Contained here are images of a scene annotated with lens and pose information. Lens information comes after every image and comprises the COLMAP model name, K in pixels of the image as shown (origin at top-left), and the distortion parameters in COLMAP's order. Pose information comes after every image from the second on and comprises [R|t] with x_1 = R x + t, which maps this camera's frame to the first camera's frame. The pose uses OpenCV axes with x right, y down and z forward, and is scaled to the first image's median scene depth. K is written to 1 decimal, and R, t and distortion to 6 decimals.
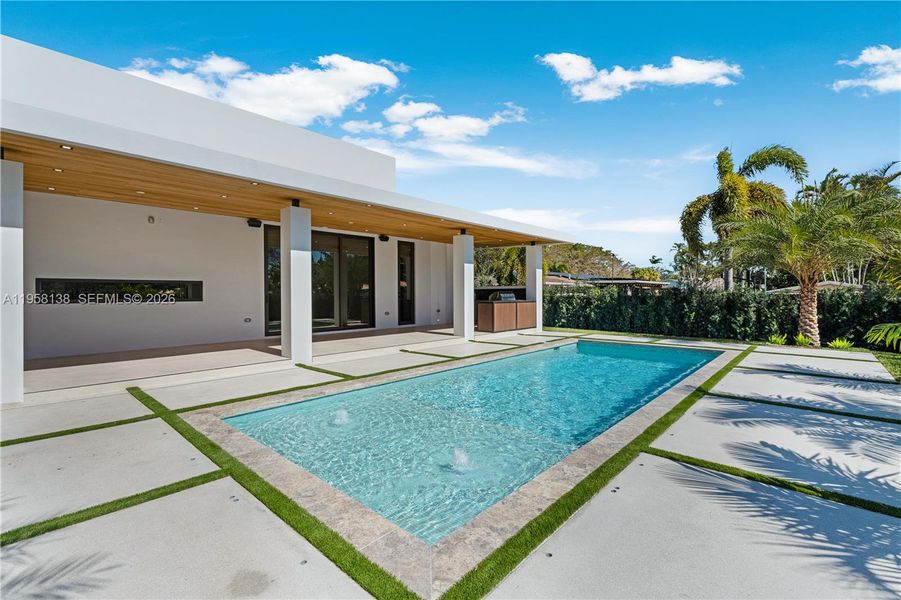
lens RADIAL K [[400.5, 0, 441.7], [0, 400.5, 297.8], [0, 0, 1]] dist [-0.001271, 0.000148]
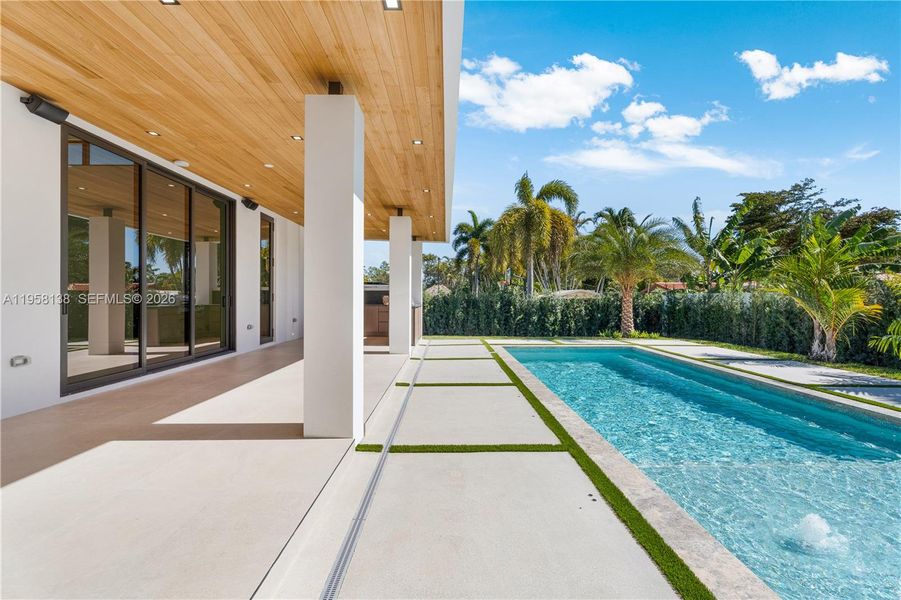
lens RADIAL K [[406.0, 0, 444.8], [0, 406.0, 297.4], [0, 0, 1]] dist [-0.000680, -0.000016]
pose [[0.728594, 0.006809, 0.684912, -0.349336], [0.001018, 0.999939, -0.011023, 0.000543], [-0.684945, 0.008729, 0.728542, 0.346383]]
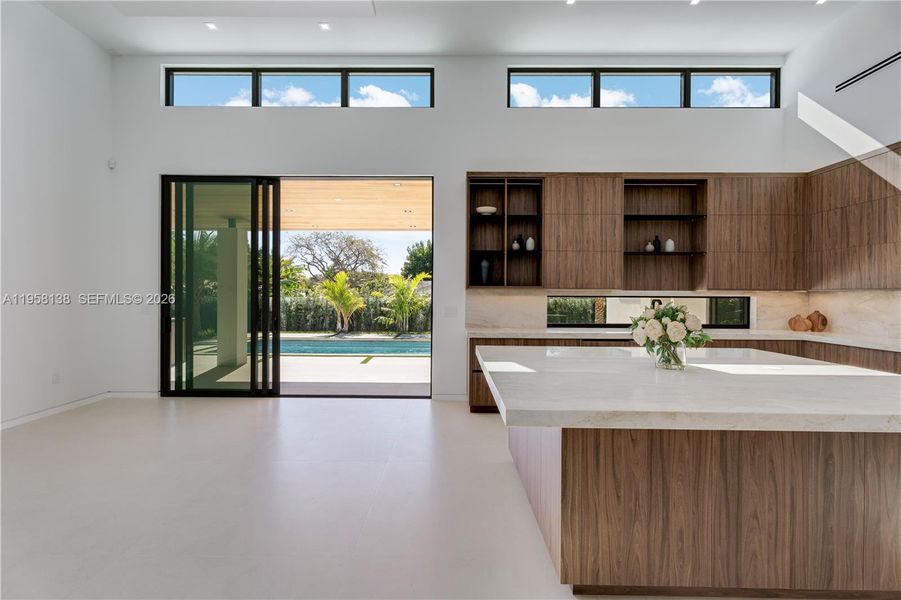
lens RADIAL K [[406.0, 0, 444.8], [0, 406.0, 297.4], [0, 0, 1]] dist [-0.000680, -0.000016]
pose [[-0.675960, -0.002424, 0.736934, -0.674910], [0.005494, 0.999950, 0.008329, -0.028916], [-0.736918, 0.009678, -0.675913, 1.070911]]
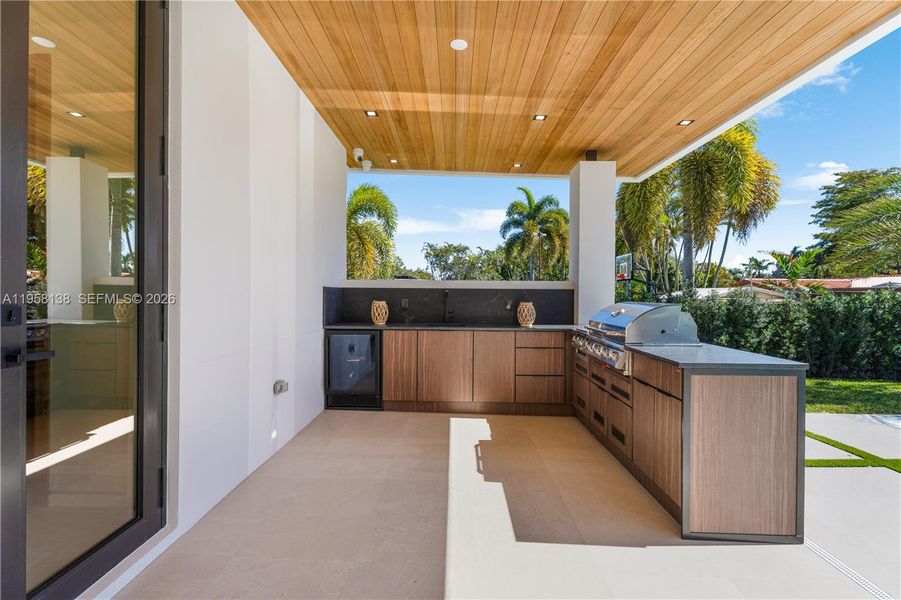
lens RADIAL K [[402.6, 0, 447.2], [0, 402.6, 297.7], [0, 0, 1]] dist [0.000394, 0.000341]
pose [[0.737427, 0.003894, 0.675416, -0.099771], [-0.004755, 0.999989, -0.000574, -0.017682], [-0.675410, -0.002788, 0.737437, 0.899166]]
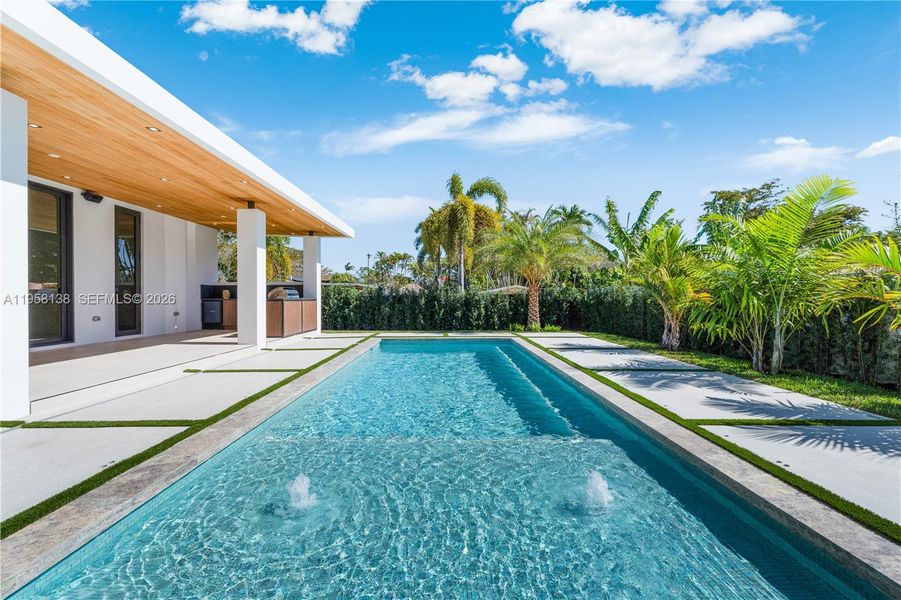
lens RADIAL K [[402.6, 0, 447.2], [0, 402.6, 297.7], [0, 0, 1]] dist [0.000394, 0.000341]
pose [[0.725296, 0.002653, 0.688432, -0.173904], [0.006395, 0.999923, -0.010591, 0.016332], [-0.688407, 0.012084, 0.725224, 0.175498]]
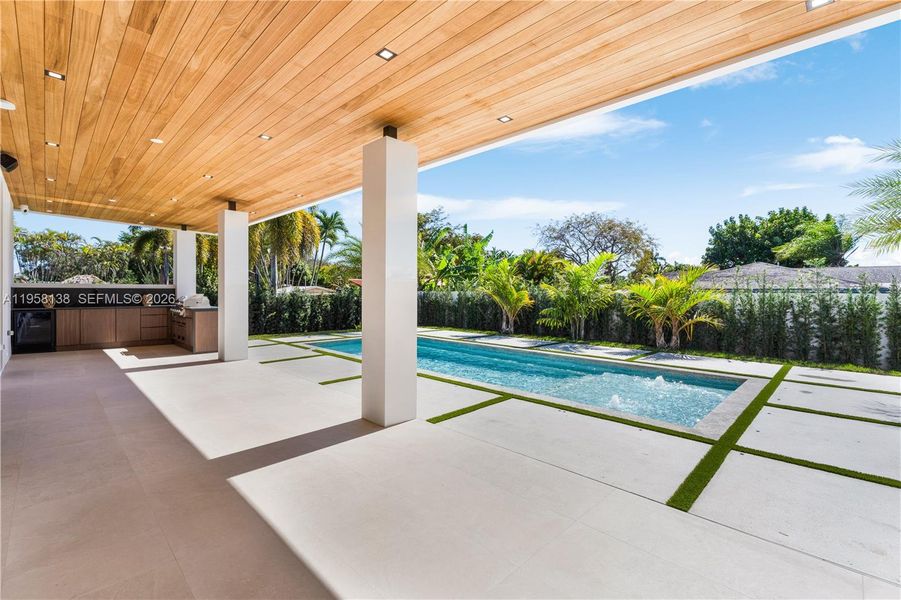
lens RADIAL K [[402.6, 0, 447.2], [0, 402.6, 297.7], [0, 0, 1]] dist [0.000394, 0.000341]
pose [[0.026828, -0.010996, 0.999580, -0.536645], [0.005726, 0.999925, 0.010846, -0.013964], [-0.999624, 0.005432, 0.026889, 0.540509]]
